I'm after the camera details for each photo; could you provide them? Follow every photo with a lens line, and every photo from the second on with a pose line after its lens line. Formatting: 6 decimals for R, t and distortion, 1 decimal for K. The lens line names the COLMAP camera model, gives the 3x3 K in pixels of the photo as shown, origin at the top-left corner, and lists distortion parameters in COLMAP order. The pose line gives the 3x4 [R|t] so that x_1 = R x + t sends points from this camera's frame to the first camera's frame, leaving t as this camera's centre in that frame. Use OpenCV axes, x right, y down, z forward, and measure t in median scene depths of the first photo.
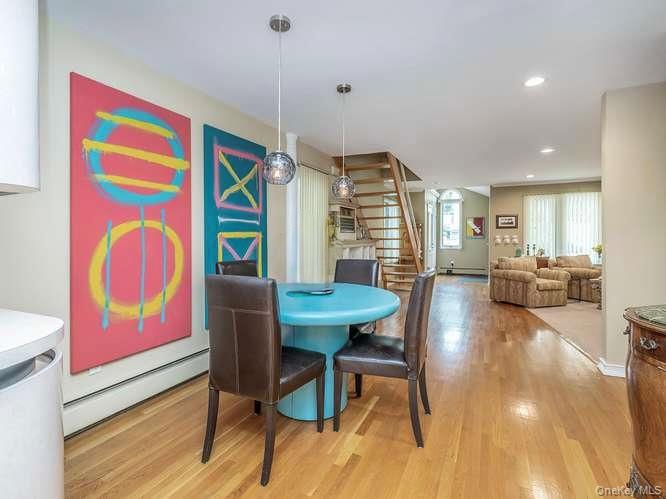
lens RADIAL K [[340.7, 0, 333.3], [0, 340.7, 232.2], [0, 0, 1]] dist [-0.011709, 0.000389]
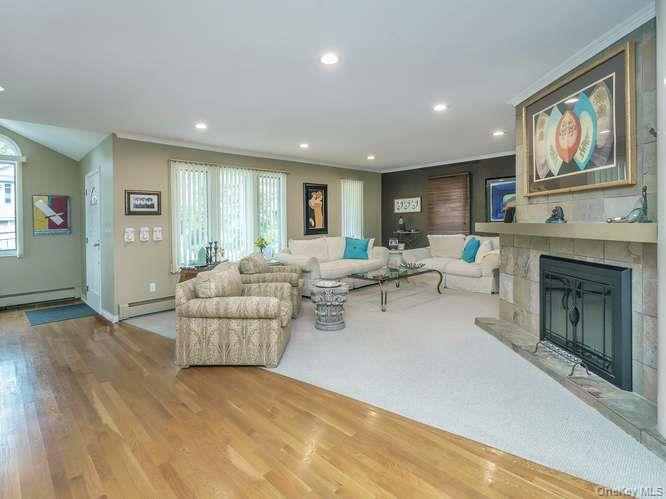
lens RADIAL K [[340.7, 0, 333.3], [0, 340.7, 232.2], [0, 0, 1]] dist [-0.011709, 0.000389]
pose [[0.350568, -0.016848, 0.936386, 0.090102], [0.001358, 0.999846, 0.017482, 0.008275], [-0.936536, -0.004857, 0.350537, 0.505837]]
